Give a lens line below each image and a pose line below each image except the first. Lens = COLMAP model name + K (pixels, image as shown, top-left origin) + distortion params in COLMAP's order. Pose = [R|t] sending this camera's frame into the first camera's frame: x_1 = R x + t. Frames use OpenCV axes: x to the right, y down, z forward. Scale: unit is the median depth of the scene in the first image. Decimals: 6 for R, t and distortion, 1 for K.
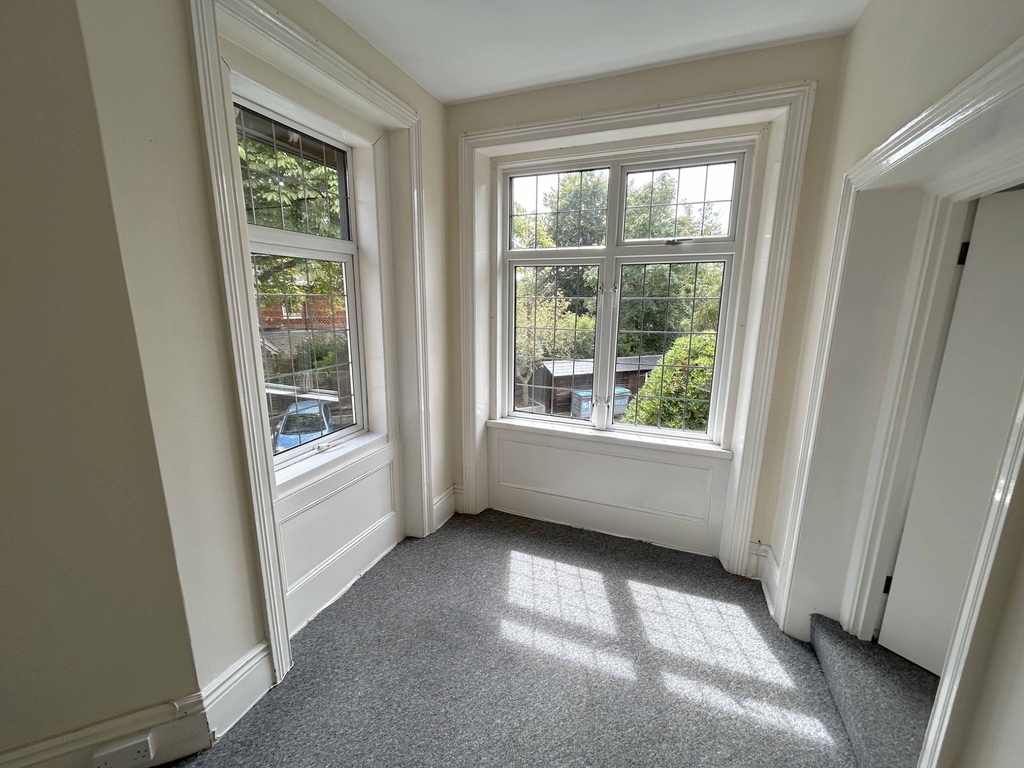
lens RADIAL K [[418.0, 0, 513.5], [0, 418.0, 383.1], [0, 0, 1]] dist [0.002393, 0.000518]
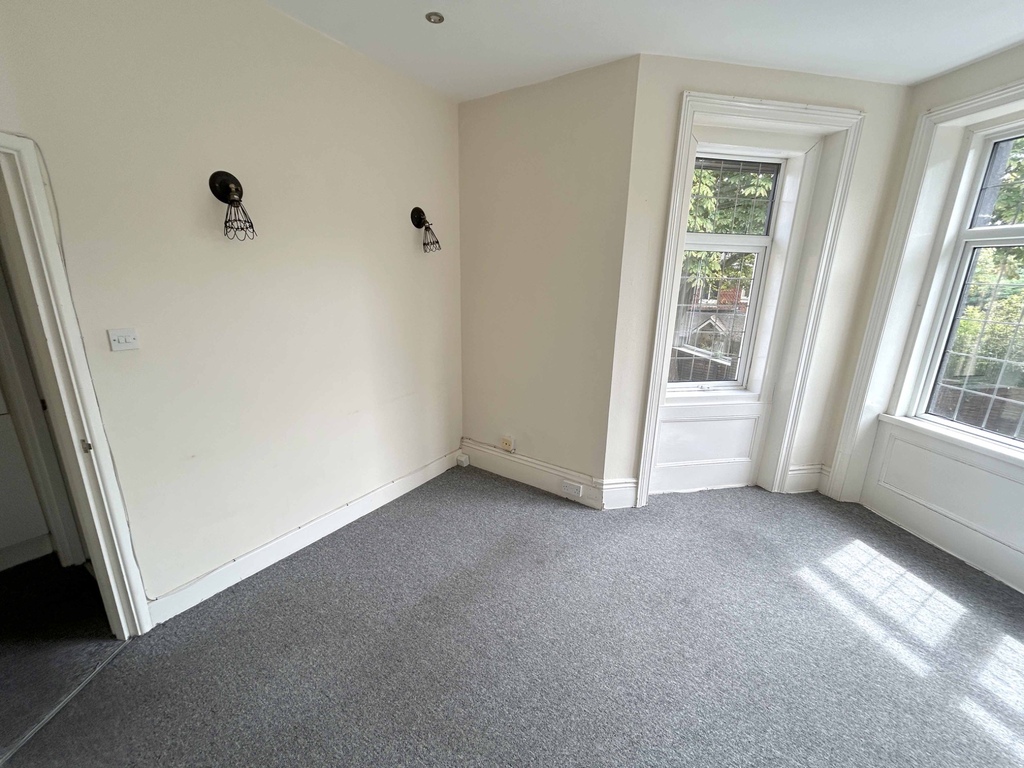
lens RADIAL K [[413.2, 0, 511.6], [0, 413.2, 385.4], [0, 0, 1]] dist [0.000162, 0.000296]
pose [[0.528287, 0.221624, -0.819632, 0.306233], [-0.188883, 0.971820, 0.141032, 0.065197], [0.827790, 0.080309, 0.555260, -0.277865]]
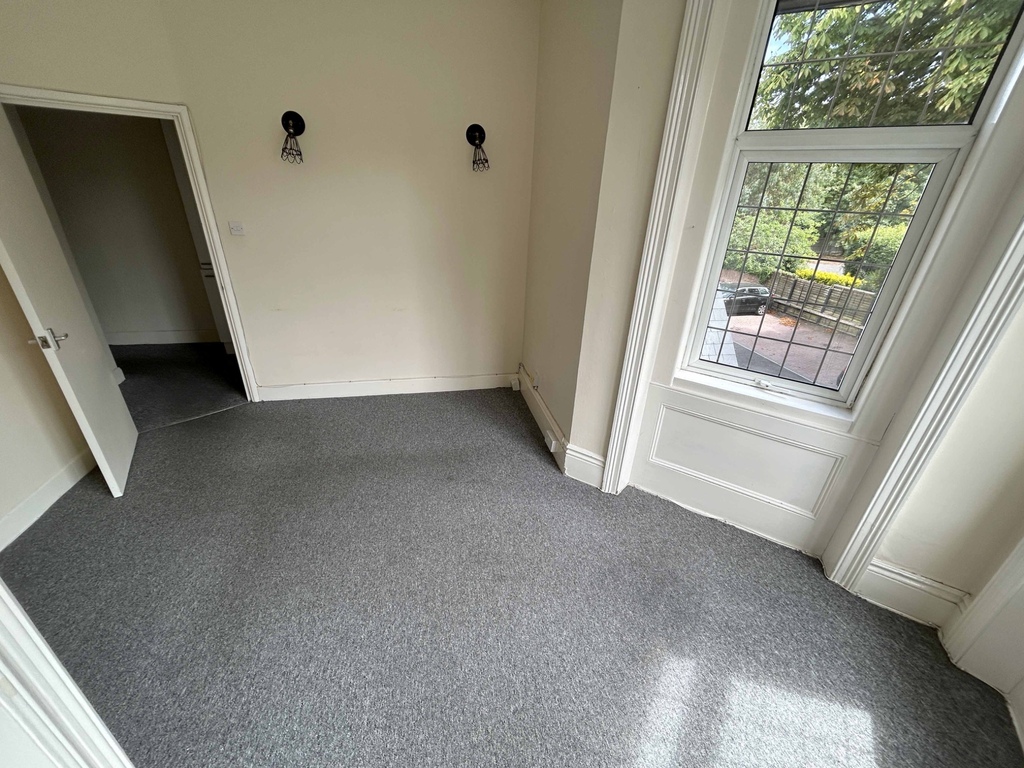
lens RADIAL K [[413.2, 0, 511.6], [0, 413.2, 385.4], [0, 0, 1]] dist [0.000162, 0.000296]
pose [[-0.206808, 0.407960, -0.889269, 0.433704], [-0.240913, 0.859699, 0.450421, -0.112912], [0.948257, 0.307387, -0.079510, 0.493876]]
